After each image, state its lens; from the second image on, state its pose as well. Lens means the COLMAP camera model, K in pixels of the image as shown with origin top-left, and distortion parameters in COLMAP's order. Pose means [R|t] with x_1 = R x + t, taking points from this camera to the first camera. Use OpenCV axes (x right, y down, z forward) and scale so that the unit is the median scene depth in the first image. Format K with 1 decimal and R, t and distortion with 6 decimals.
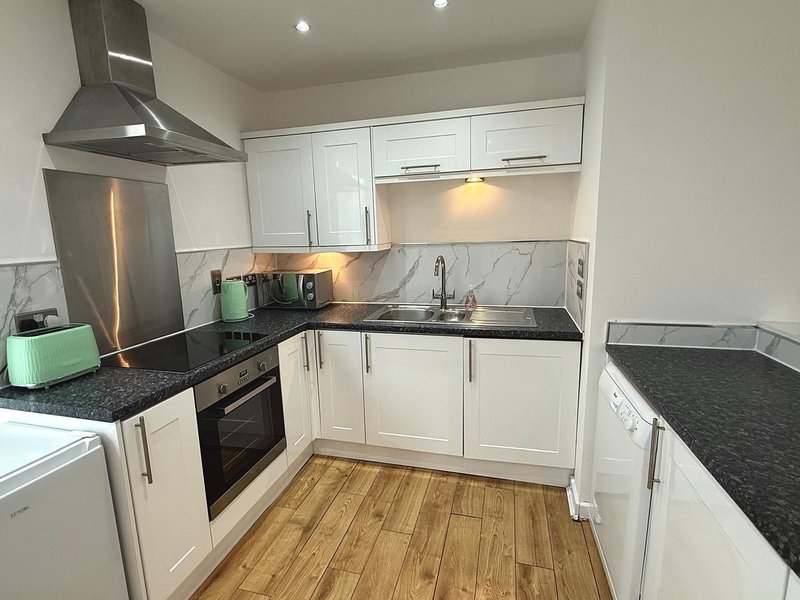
lens RADIAL K [[400.5, 0, 399.6], [0, 400.5, 300.2], [0, 0, 1]] dist [-0.000544, 0.000382]
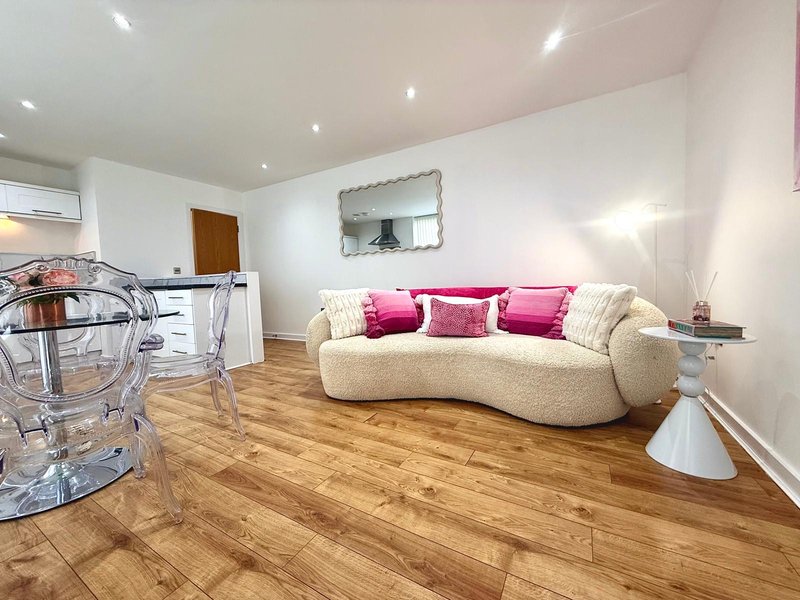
lens RADIAL K [[319.4, 0, 396.9], [0, 319.4, 298.3], [0, 0, 1]] dist [-0.000378, -0.000132]
pose [[0.258046, -0.036309, 0.965450, -0.811461], [0.191306, 0.981427, -0.014223, 0.443667], [-0.947003, 0.188367, 0.260200, -1.037055]]
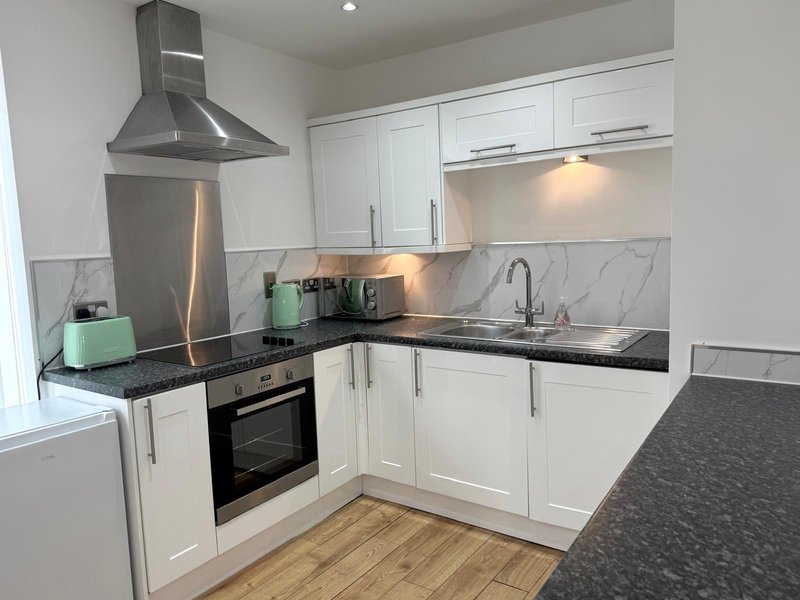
lens RADIAL K [[582.0, 0, 406.8], [0, 582.0, 297.1], [0, 0, 1]] dist [0.105649, -0.184793]
pose [[0.944942, 0.027948, -0.326043, 0.291883], [-0.045994, 0.997799, -0.047770, 0.033502], [0.323990, 0.060136, 0.944147, -0.165901]]
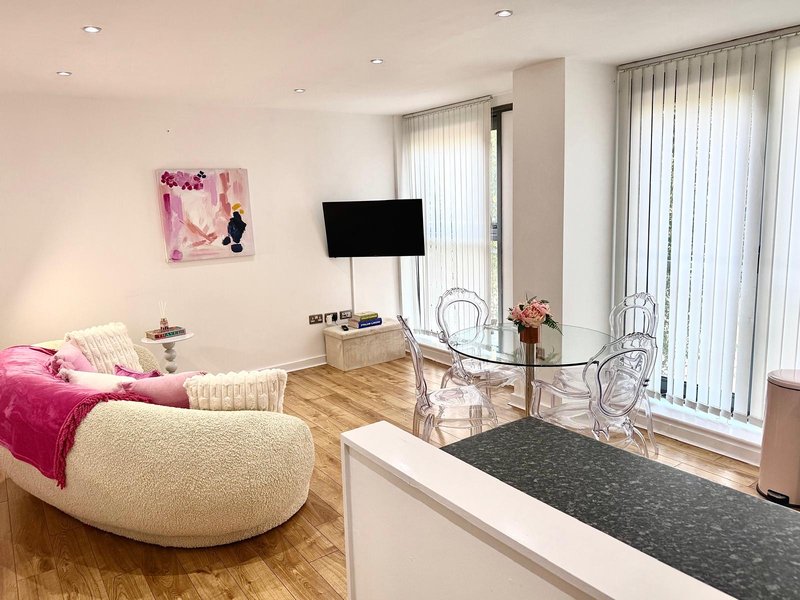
lens RADIAL K [[582.6, 0, 398.4], [0, 582.6, 300.3], [0, 0, 1]] dist [0.097306, -0.149320]
pose [[-0.636782, 0.184897, -0.748546, 0.931035], [-0.076355, 0.950928, 0.299842, -0.177180], [0.767254, 0.248089, -0.591417, 0.370365]]
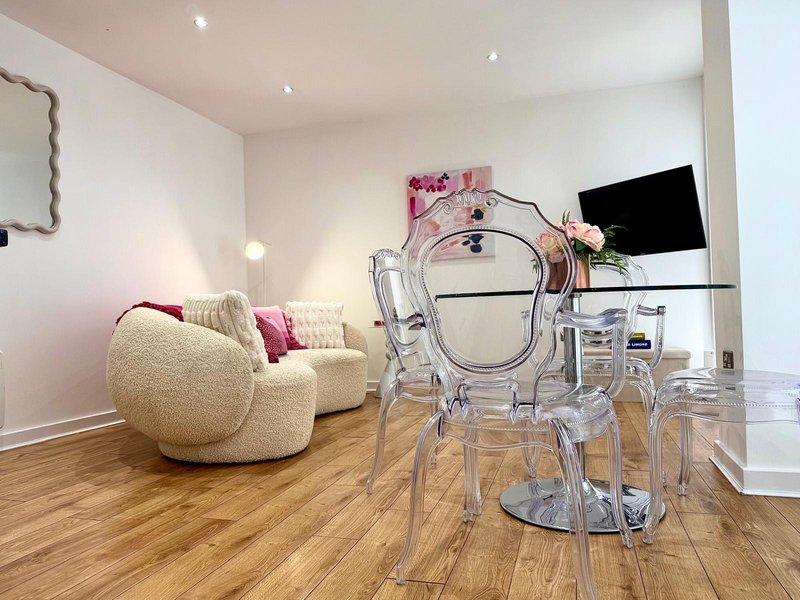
lens RADIAL K [[566.0, 0, 400.0], [0, 566.0, 300.0], [0, 0, 1]] dist [0.005960, 0.000546]
pose [[-0.997861, 0.058070, 0.030032, -0.166927], [0.061808, 0.987654, 0.143939, 0.225401], [-0.021303, 0.145487, -0.989131, 0.603331]]
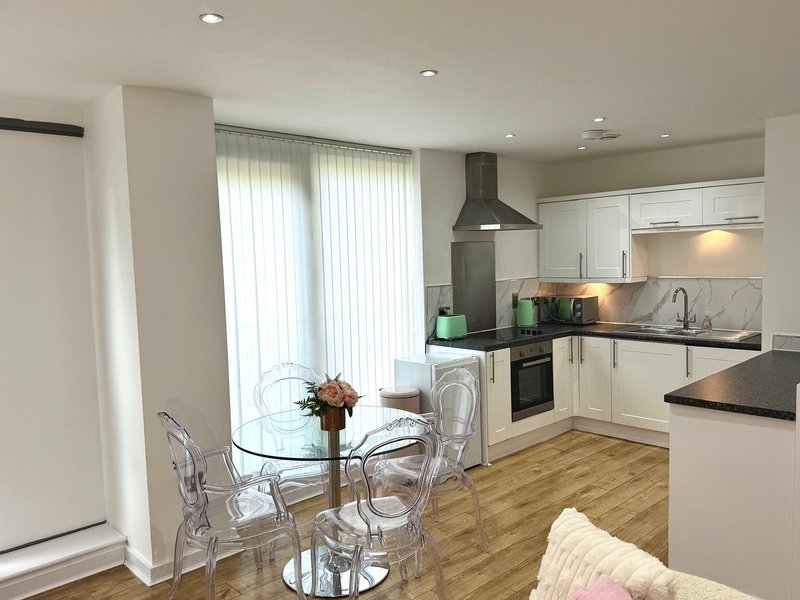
lens RADIAL K [[640.7, 0, 400.0], [0, 640.7, 300.0], [0, 0, 1]] dist [0.168703, -0.332845]
pose [[0.860263, 0.039428, -0.508324, 0.433923], [-0.081313, 0.994854, -0.060445, 0.144035], [0.503325, 0.093332, 0.859042, -1.398366]]
